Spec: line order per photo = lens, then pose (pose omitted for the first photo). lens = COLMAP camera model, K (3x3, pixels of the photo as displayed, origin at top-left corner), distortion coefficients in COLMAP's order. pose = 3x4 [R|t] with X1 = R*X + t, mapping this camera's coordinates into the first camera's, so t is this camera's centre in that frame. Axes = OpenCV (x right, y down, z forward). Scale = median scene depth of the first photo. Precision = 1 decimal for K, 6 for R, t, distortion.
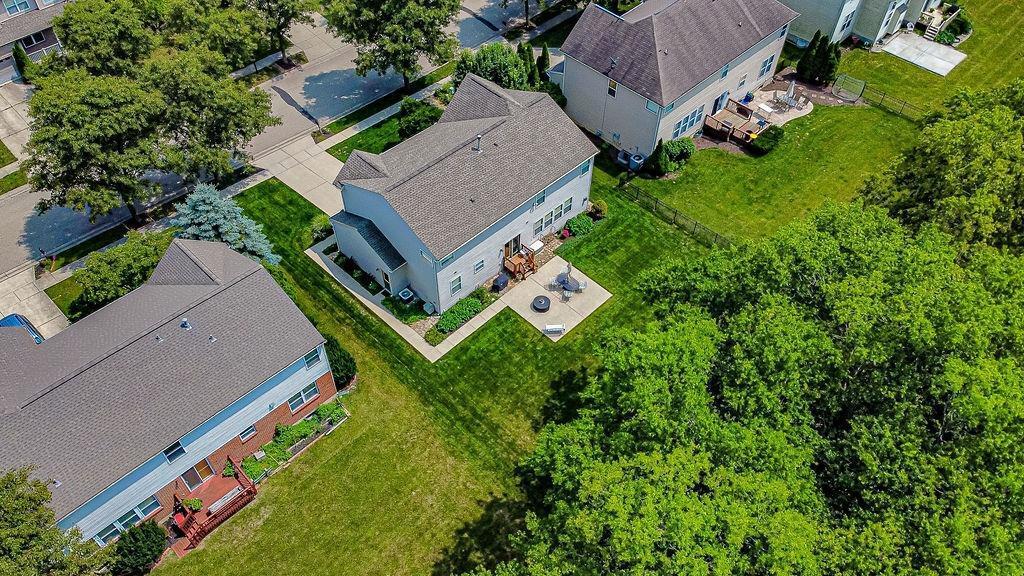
lens RADIAL K [[749.5, 0, 514.2], [0, 749.5, 283.7], [0, 0, 1]] dist [0.256667, -0.325991]
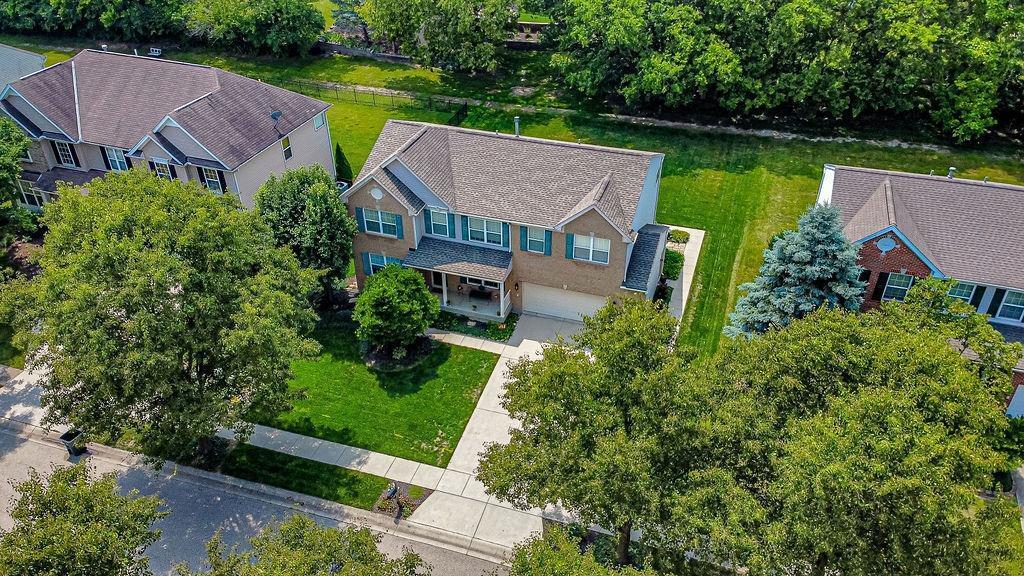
lens RADIAL K [[749.5, 0, 514.2], [0, 749.5, 283.7], [0, 0, 1]] dist [0.256667, -0.325991]
pose [[-0.440591, -0.521328, 0.730819, -0.689515], [0.662993, 0.359904, 0.656437, -0.628029], [-0.605243, 0.773748, 0.187067, 0.900892]]
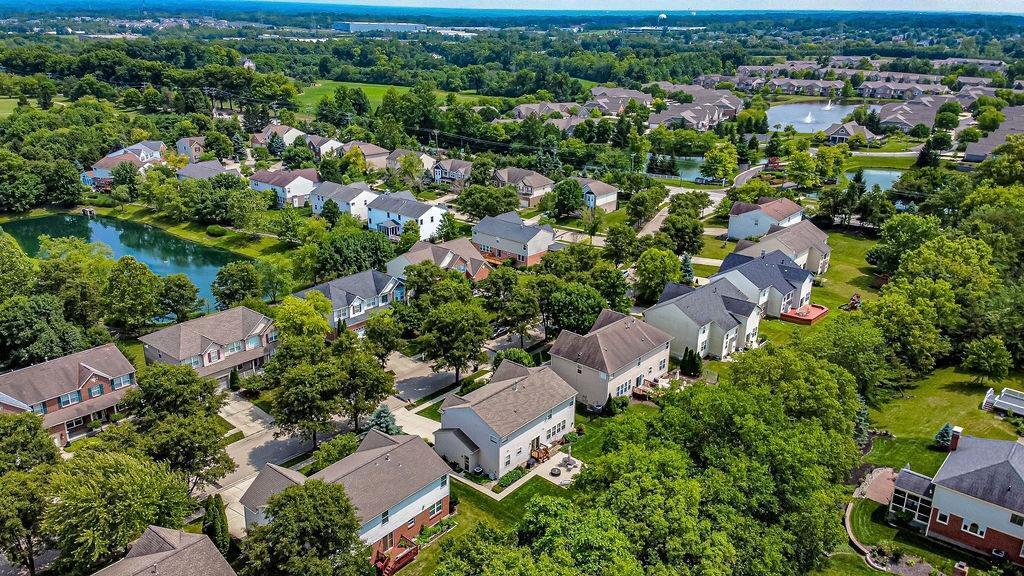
lens RADIAL K [[749.5, 0, 514.2], [0, 749.5, 283.7], [0, 0, 1]] dist [0.256667, -0.325991]
pose [[0.996632, -0.021846, 0.079034, -0.181216], [0.058328, 0.866327, -0.496059, 0.494580], [-0.057633, 0.498999, 0.864684, -0.710513]]
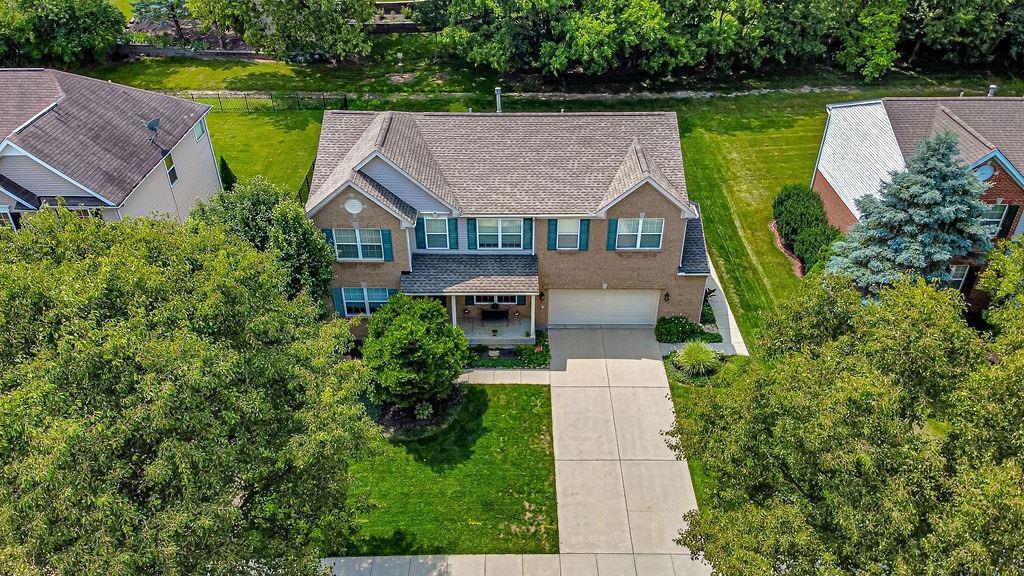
lens RADIAL K [[749.5, 0, 514.2], [0, 749.5, 283.7], [0, 0, 1]] dist [0.256667, -0.325991]
pose [[-0.702963, -0.415681, 0.577106, -0.471001], [0.516205, 0.259993, 0.816049, -0.637258], [-0.489260, 0.871558, 0.031812, 1.024603]]
